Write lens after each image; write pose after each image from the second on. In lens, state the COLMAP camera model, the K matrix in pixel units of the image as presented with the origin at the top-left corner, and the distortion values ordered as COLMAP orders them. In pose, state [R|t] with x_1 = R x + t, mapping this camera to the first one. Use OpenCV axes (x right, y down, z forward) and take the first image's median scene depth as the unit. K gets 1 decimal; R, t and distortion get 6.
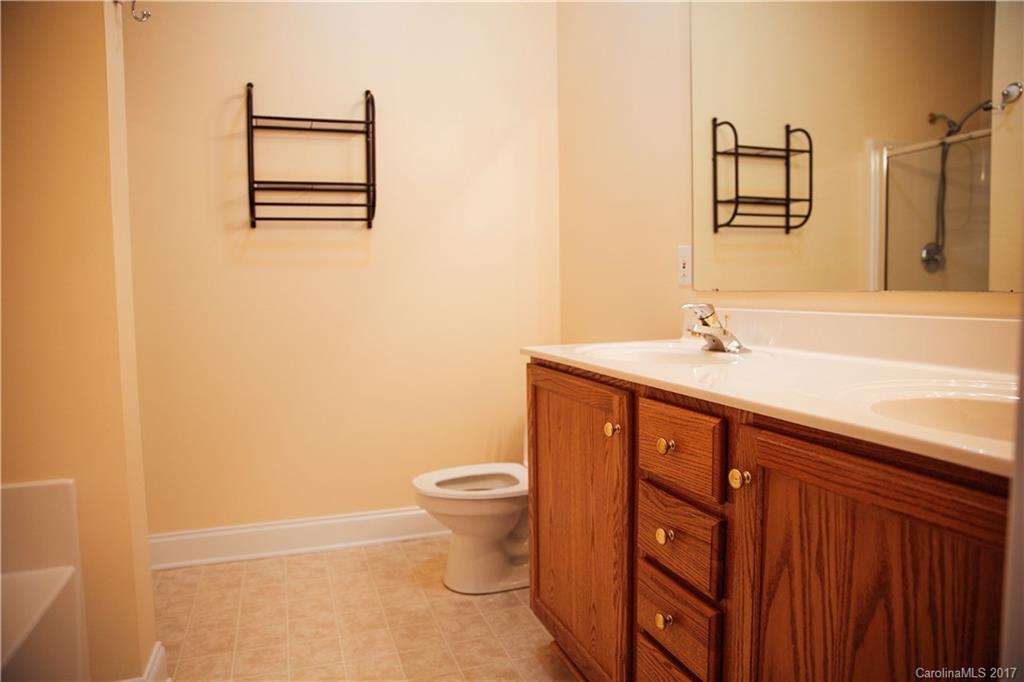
lens RADIAL K [[708.4, 0, 510.7], [0, 708.4, 339.0], [0, 0, 1]] dist [-0.106806, 0.072237]
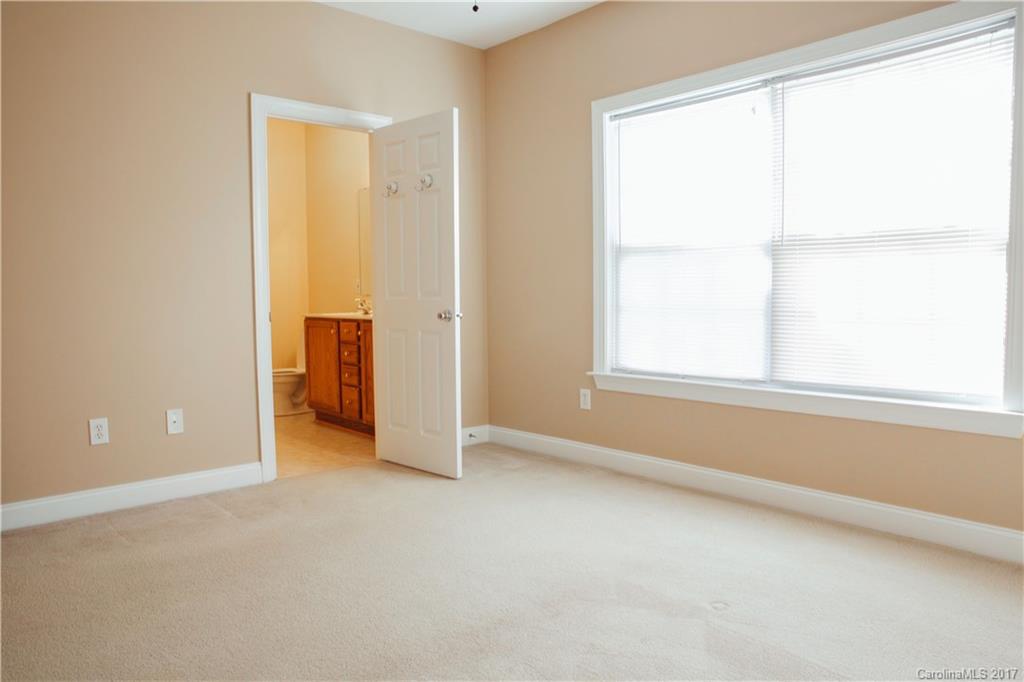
lens RADIAL K [[708.4, 0, 511.6], [0, 708.4, 346.9], [0, 0, 1]] dist [-0.106806, 0.072237]
pose [[0.924927, -0.028148, 0.379102, -0.416282], [0.030275, 0.999542, 0.000350, 0.247220], [-0.378938, 0.011154, 0.925355, -2.937515]]
